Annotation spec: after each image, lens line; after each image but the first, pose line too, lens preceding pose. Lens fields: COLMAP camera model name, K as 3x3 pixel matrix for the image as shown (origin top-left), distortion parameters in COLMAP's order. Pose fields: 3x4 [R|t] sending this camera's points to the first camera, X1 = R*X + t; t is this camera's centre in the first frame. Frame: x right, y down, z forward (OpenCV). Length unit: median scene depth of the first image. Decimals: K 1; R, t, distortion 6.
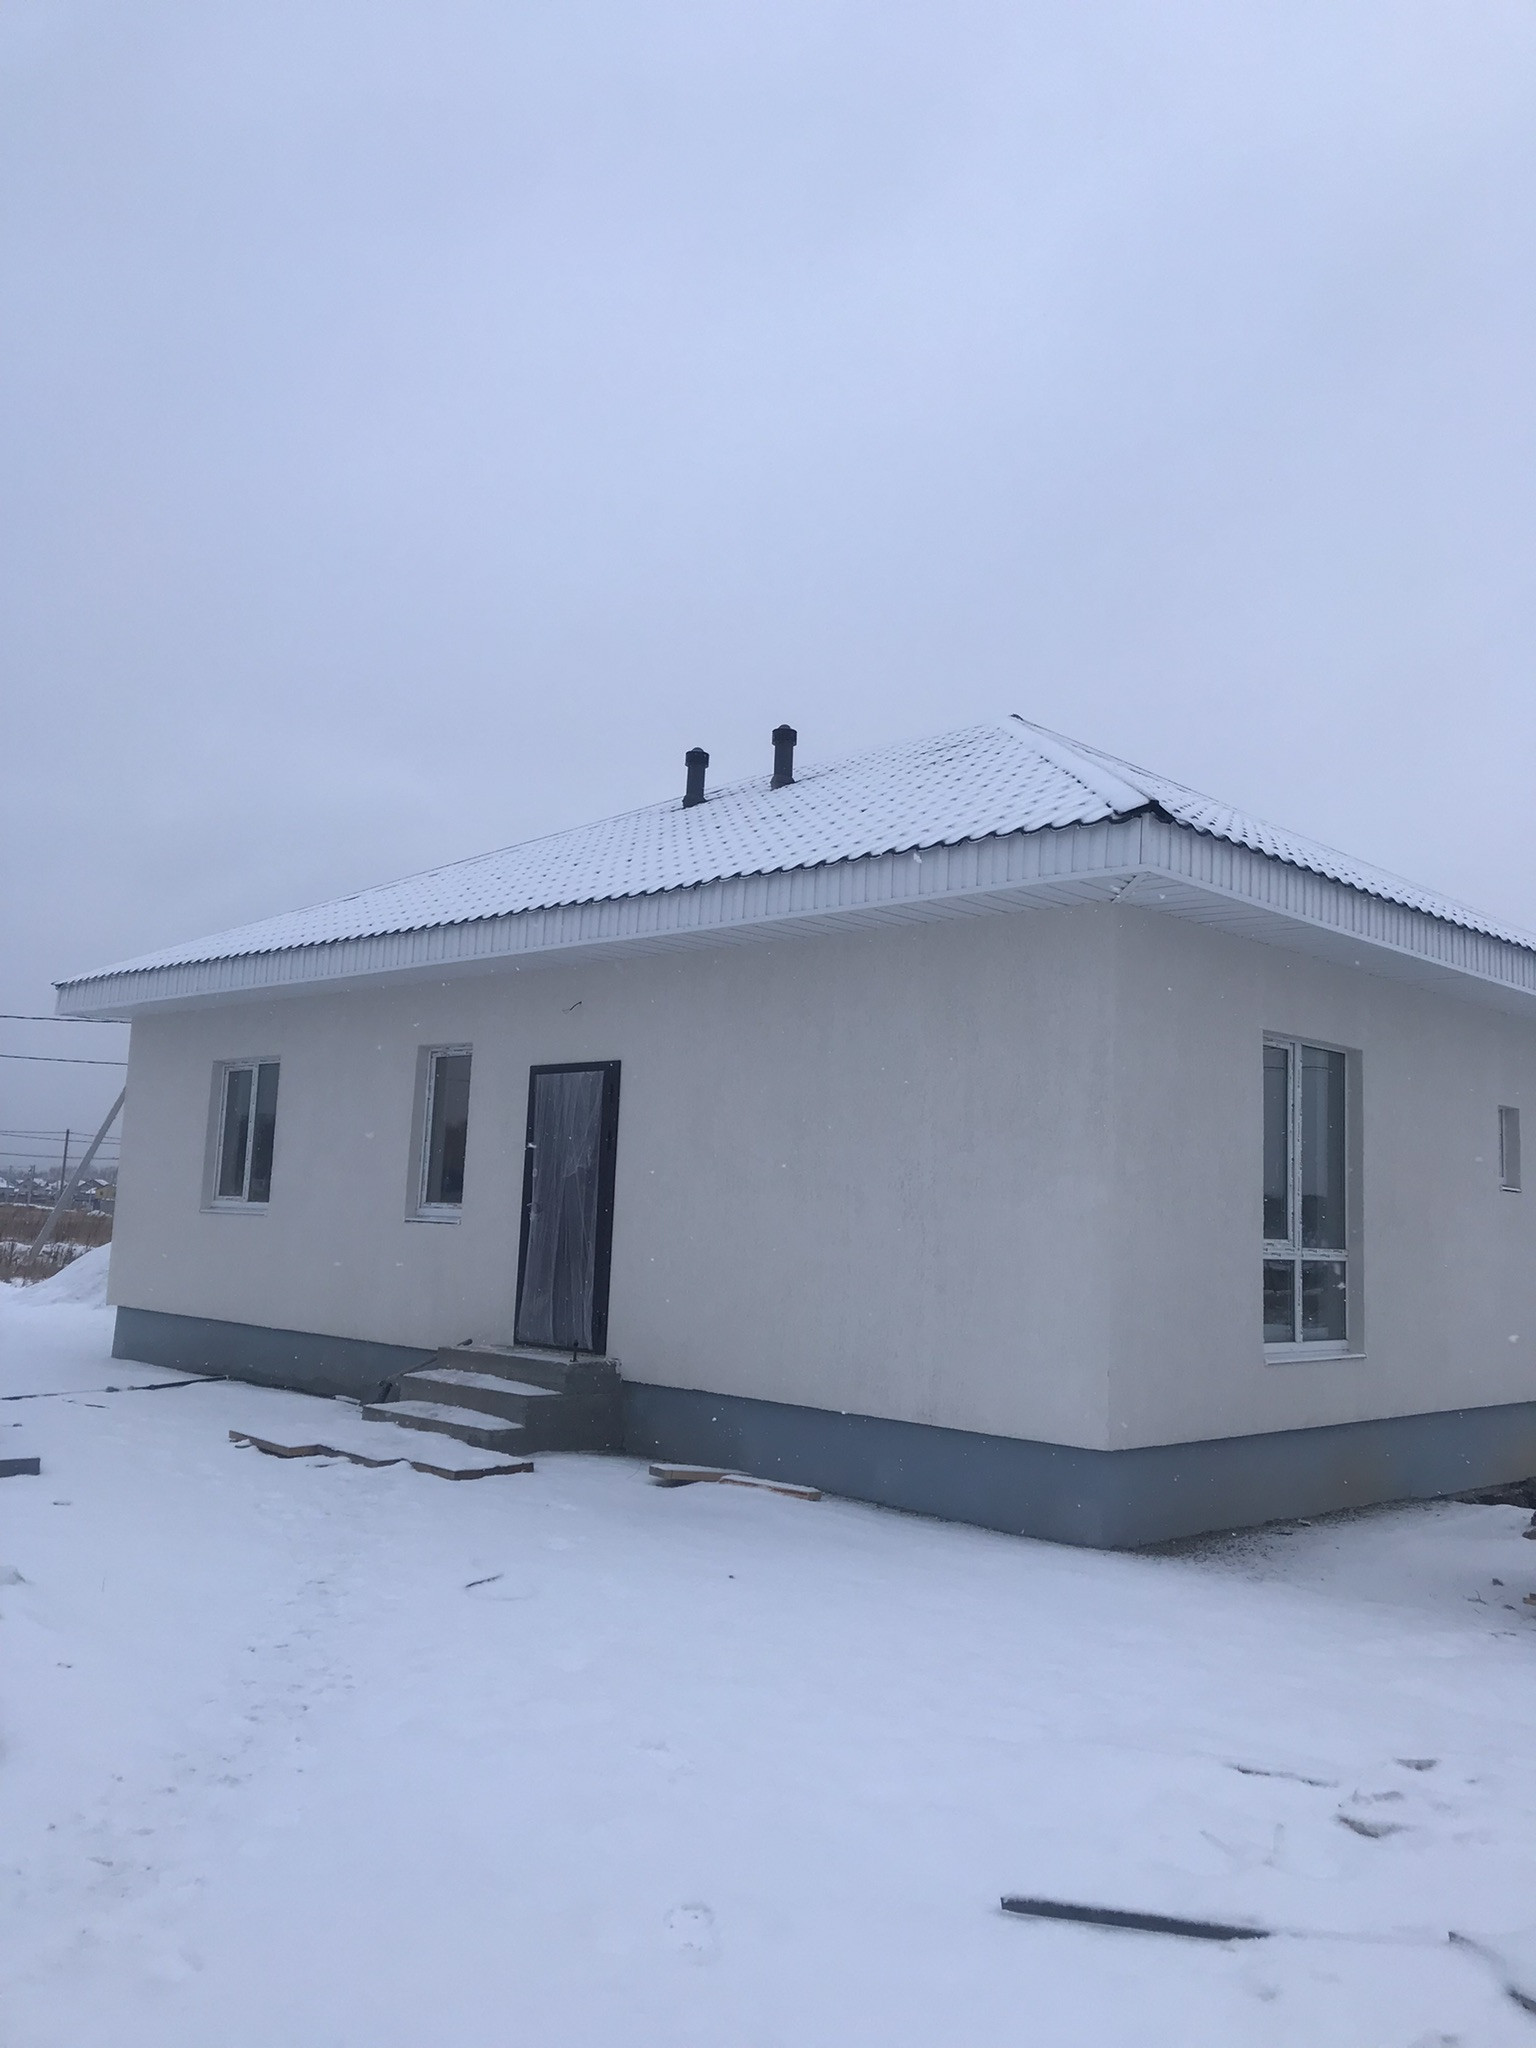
lens RADIAL K [[1651.7, 0, 764.7], [0, 1651.7, 1024.4], [0, 0, 1]] dist [0.002721, -0.023219]
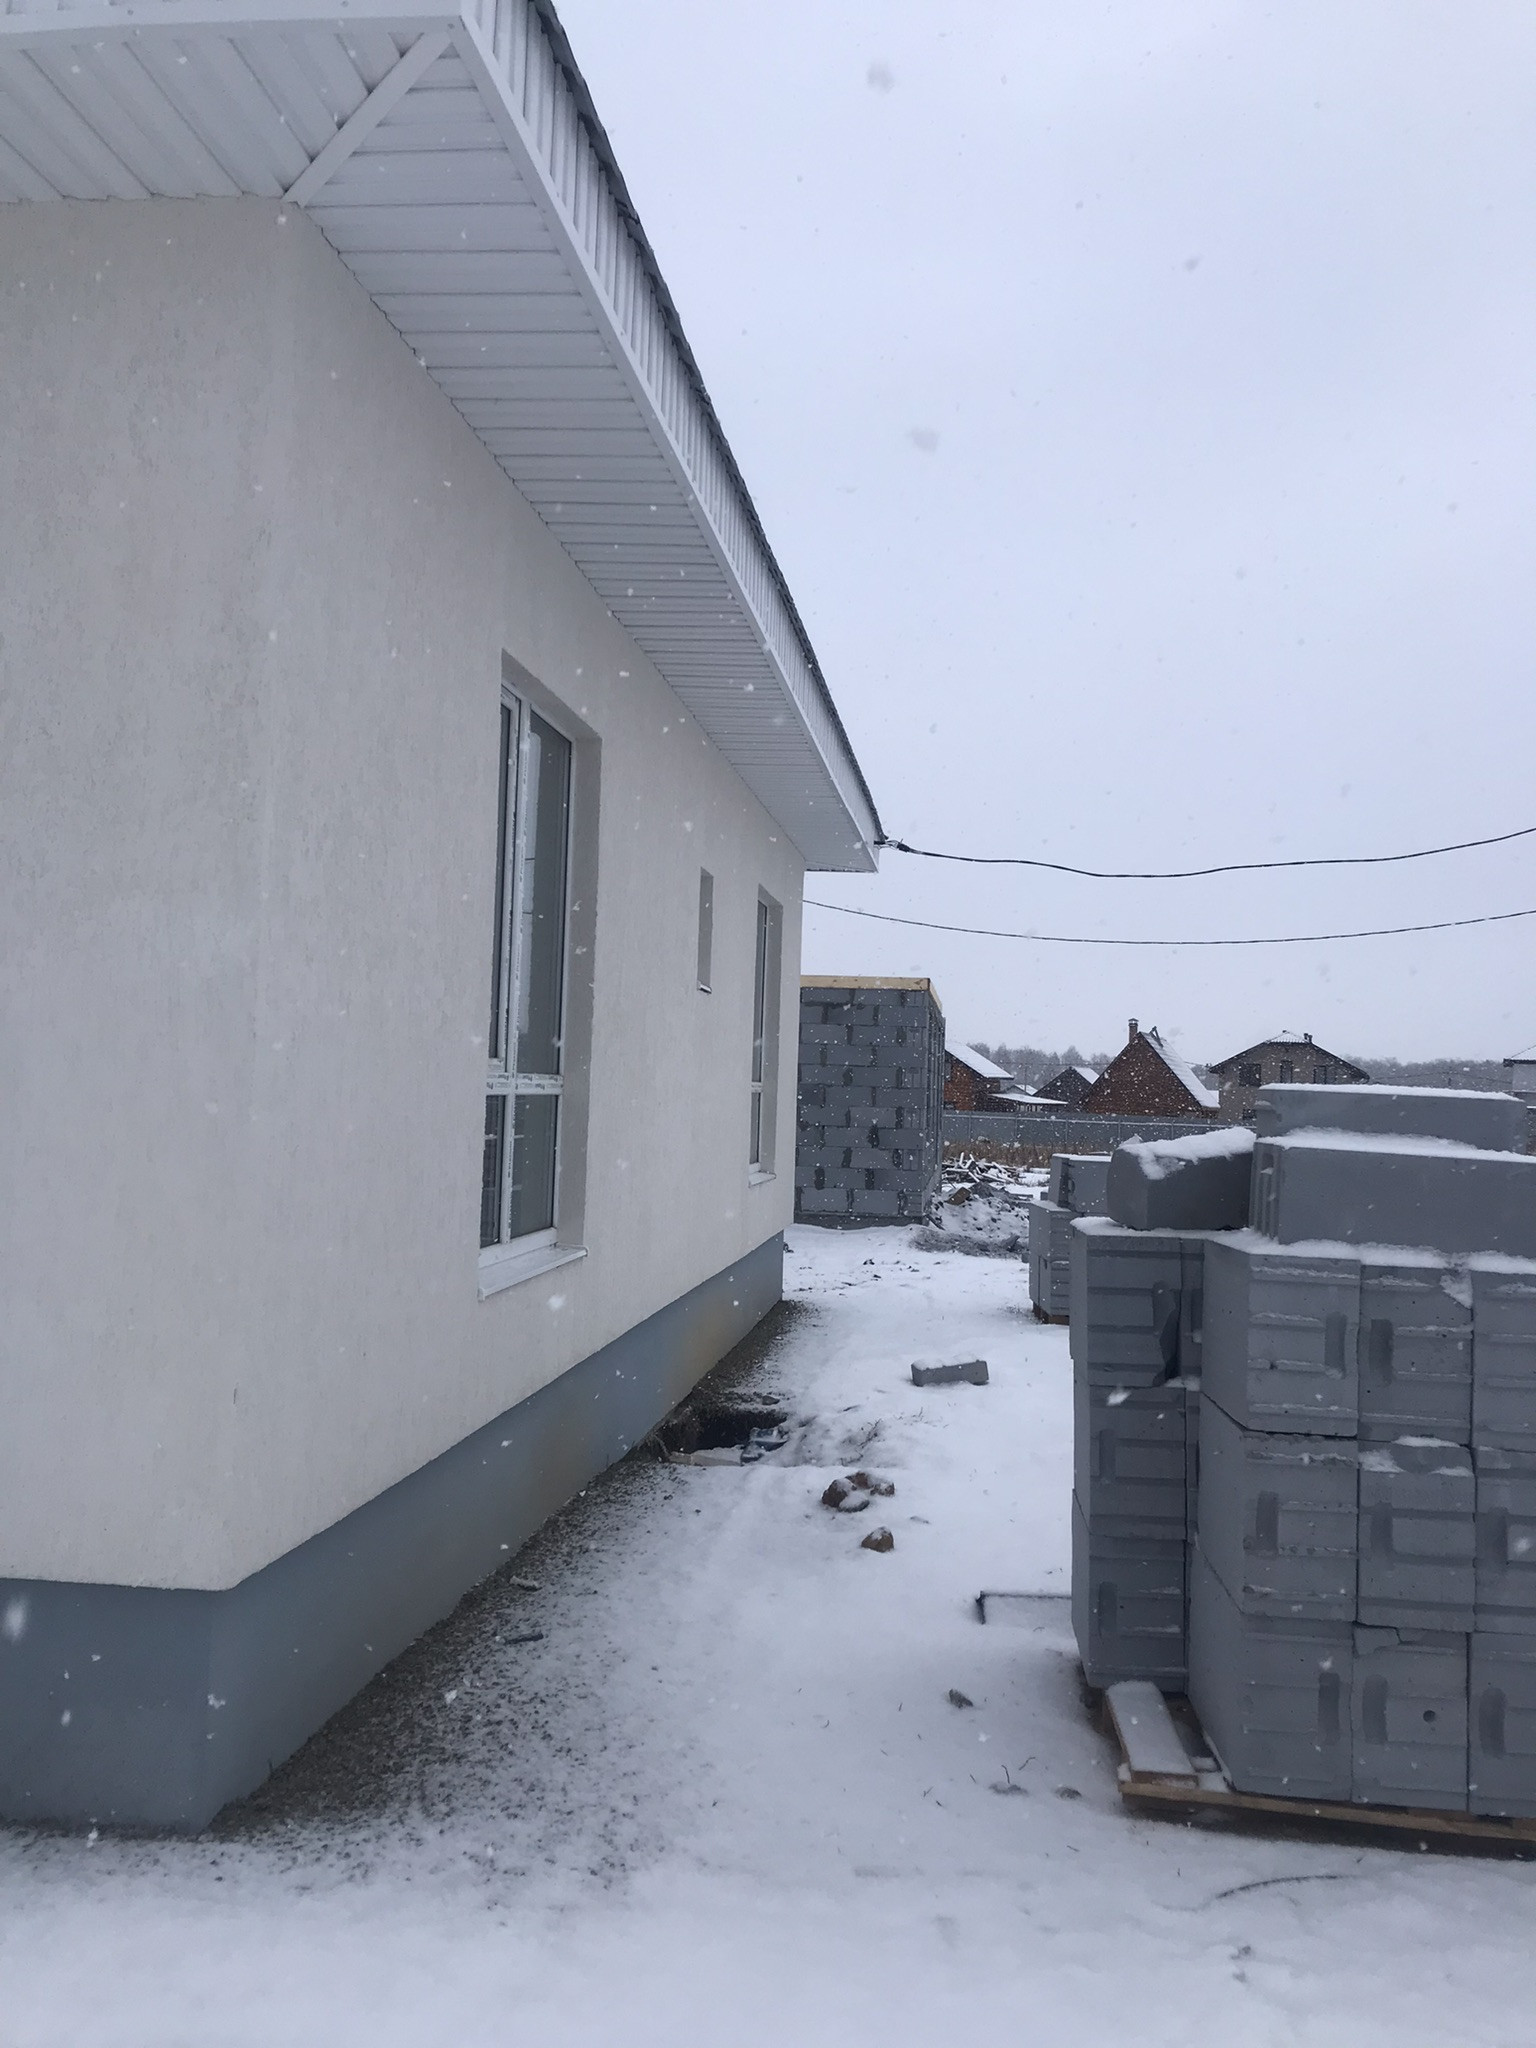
lens RADIAL K [[1651.7, 0, 788.1], [0, 1651.7, 1016.2], [0, 0, 1]] dist [0.002721, -0.023219]
pose [[0.784265, 0.015998, 0.620220, 0.054373], [-0.080612, 0.993821, 0.076300, 0.067008], [-0.615167, -0.109836, 0.780708, 0.515715]]
